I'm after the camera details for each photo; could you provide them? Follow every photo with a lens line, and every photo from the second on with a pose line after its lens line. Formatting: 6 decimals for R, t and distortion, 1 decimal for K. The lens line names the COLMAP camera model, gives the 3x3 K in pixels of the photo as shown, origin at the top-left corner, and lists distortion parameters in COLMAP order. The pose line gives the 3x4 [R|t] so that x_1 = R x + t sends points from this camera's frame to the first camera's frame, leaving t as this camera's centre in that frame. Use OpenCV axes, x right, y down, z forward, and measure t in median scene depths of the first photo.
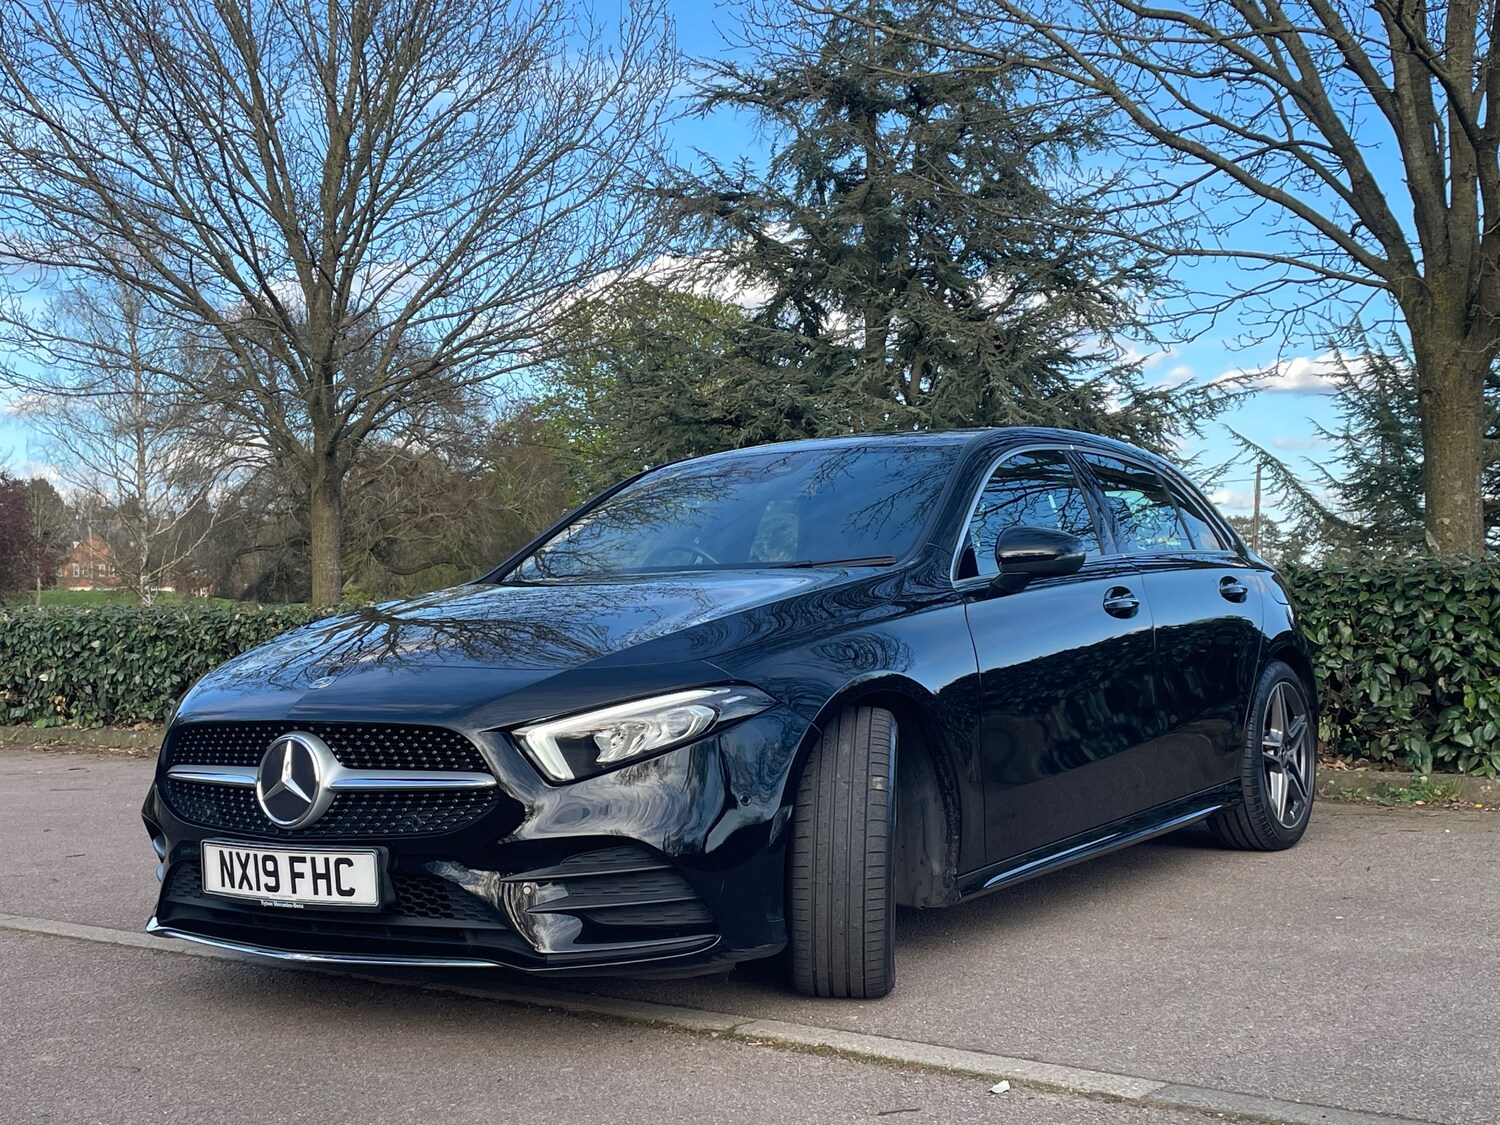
lens RADIAL K [[1916.1, 0, 731.0], [0, 1916.1, 564.8], [0, 0, 1]] dist [0.081069, 0.000000]
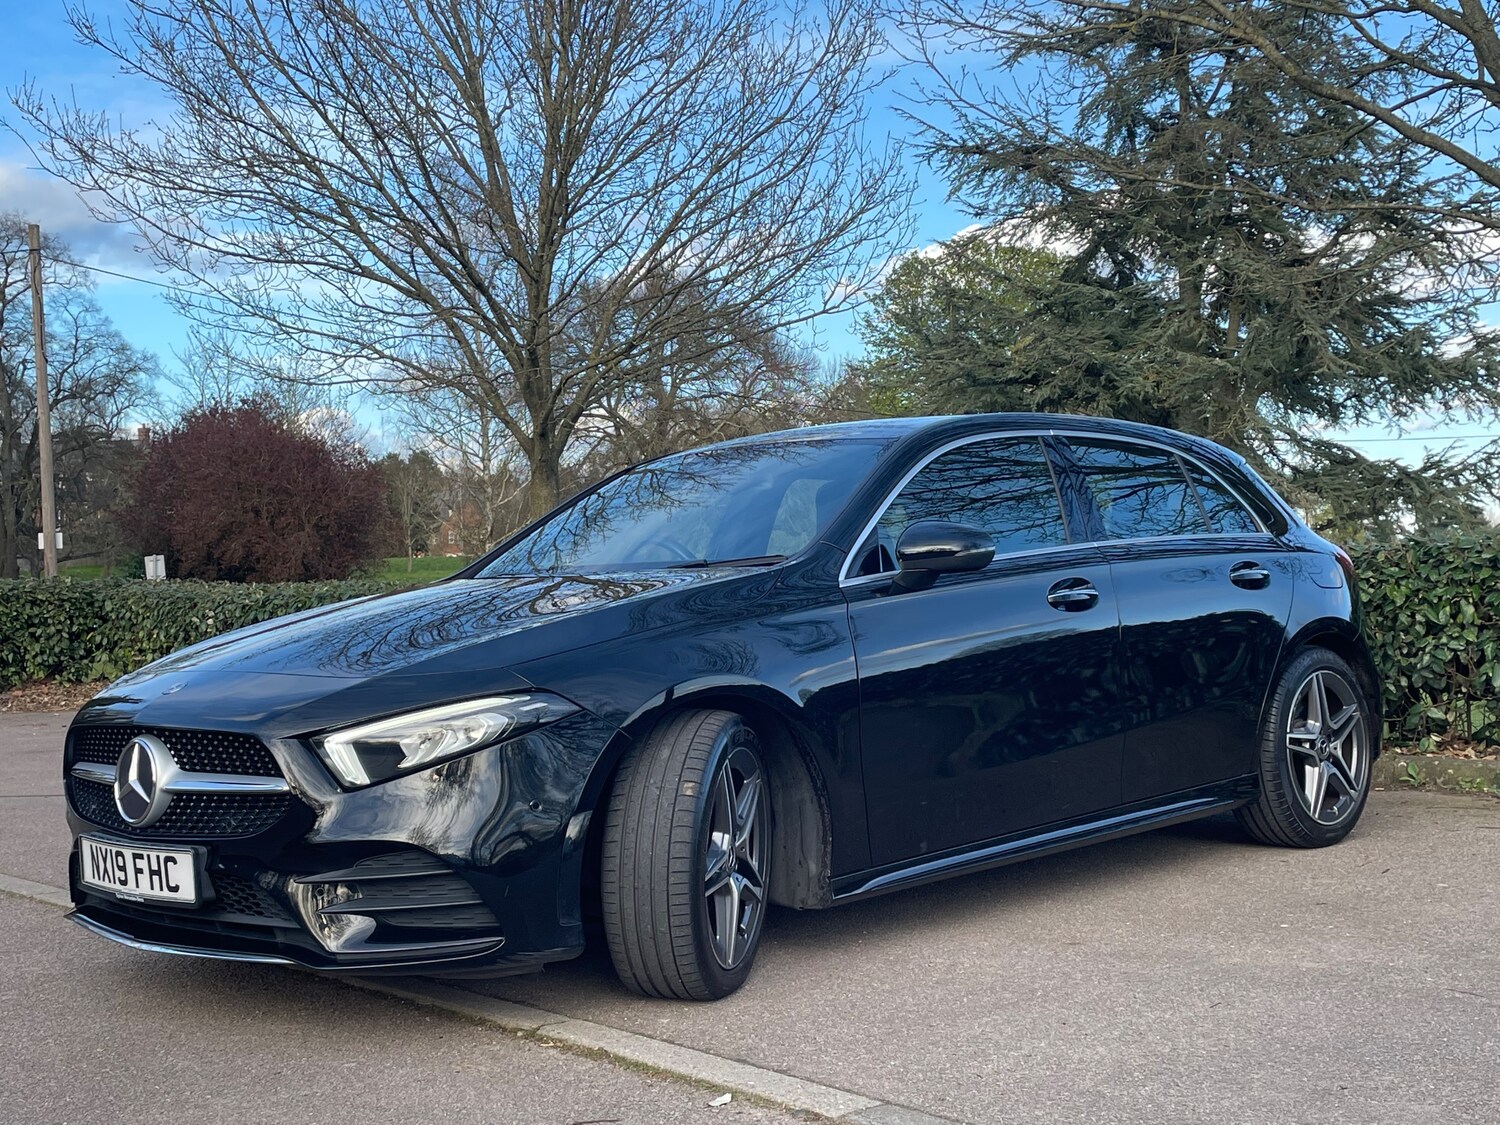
lens RADIAL K [[1916.1, 0, 736.9], [0, 1916.1, 565.9], [0, 0, 1]] dist [0.081069, 0.000000]
pose [[0.980507, -0.010290, -0.196212, 0.092152], [0.014838, 0.999654, 0.021724, -0.007530], [0.195921, -0.024212, 0.980321, 0.006838]]
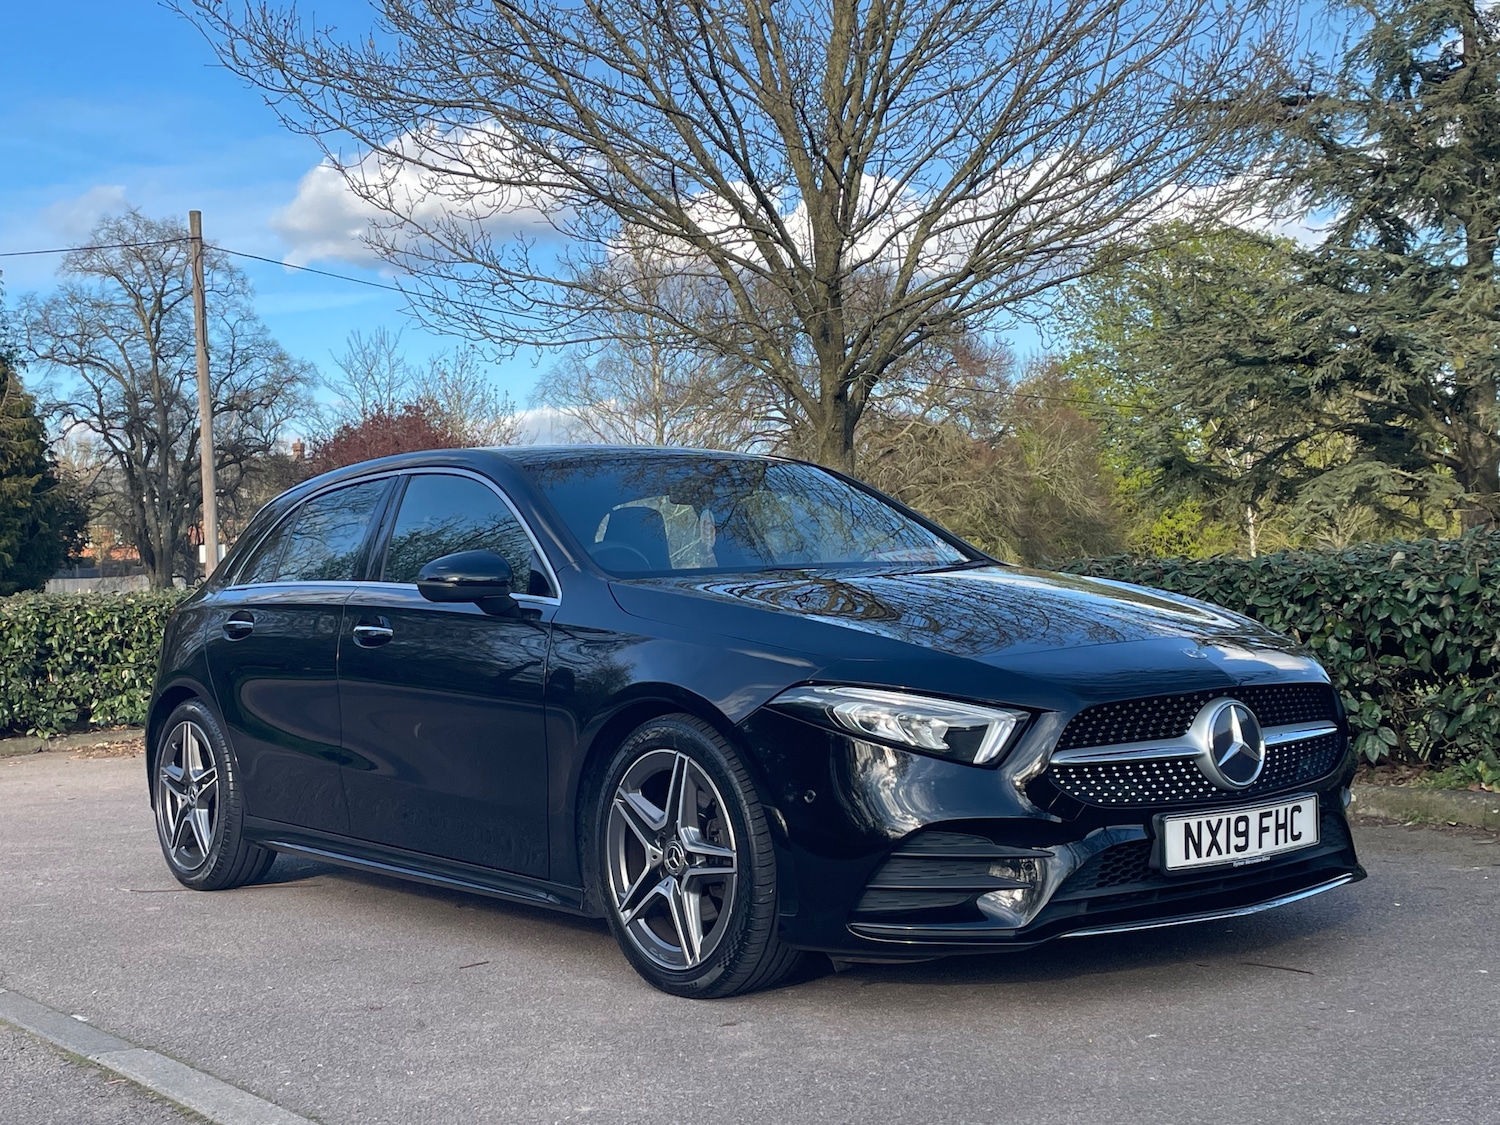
lens RADIAL K [[1916.1, 0, 718.3], [0, 1916.1, 546.4], [0, 0, 1]] dist [0.081069, 0.000000]
pose [[0.962106, -0.023397, -0.271670, -0.038461], [0.024368, 0.999703, 0.000200, 0.004006], [0.271585, -0.006812, 0.962390, 0.200718]]
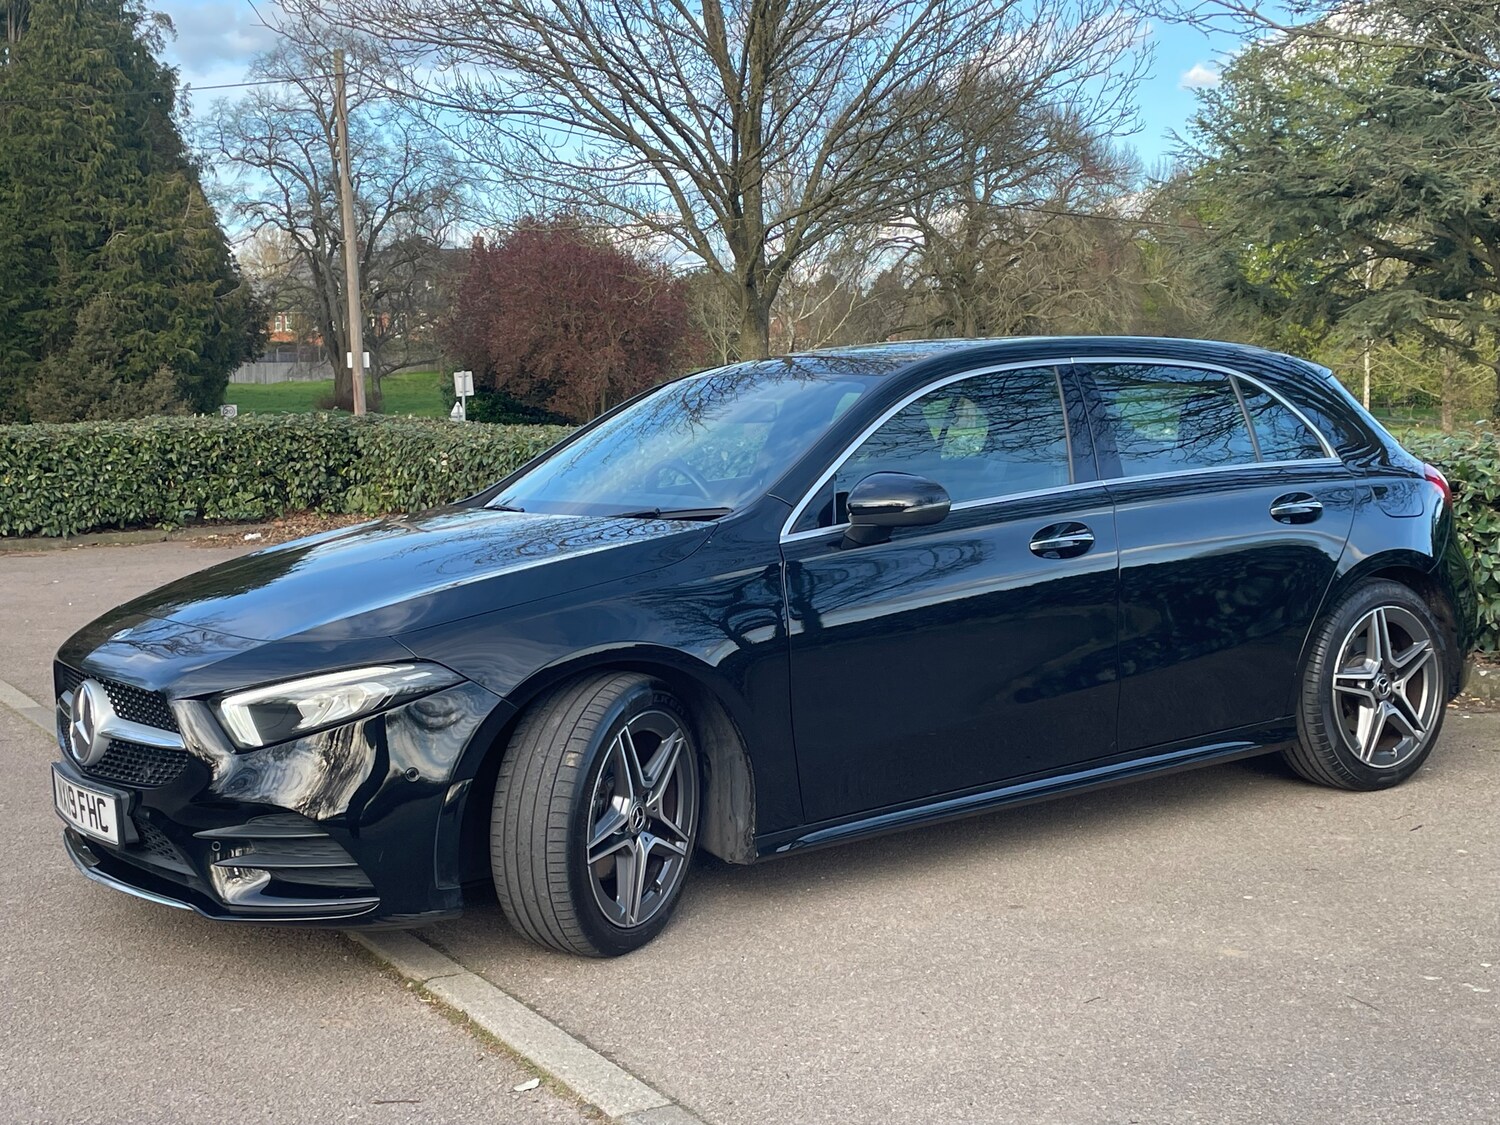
lens RADIAL K [[1916.1, 0, 741.5], [0, 1916.1, 577.0], [0, 0, 1]] dist [0.081069, 0.000000]
pose [[0.929642, 0.038748, -0.366422, 0.162704], [0.010079, 0.991409, 0.130410, -0.035004], [0.368327, -0.124928, 0.921265, 0.033269]]
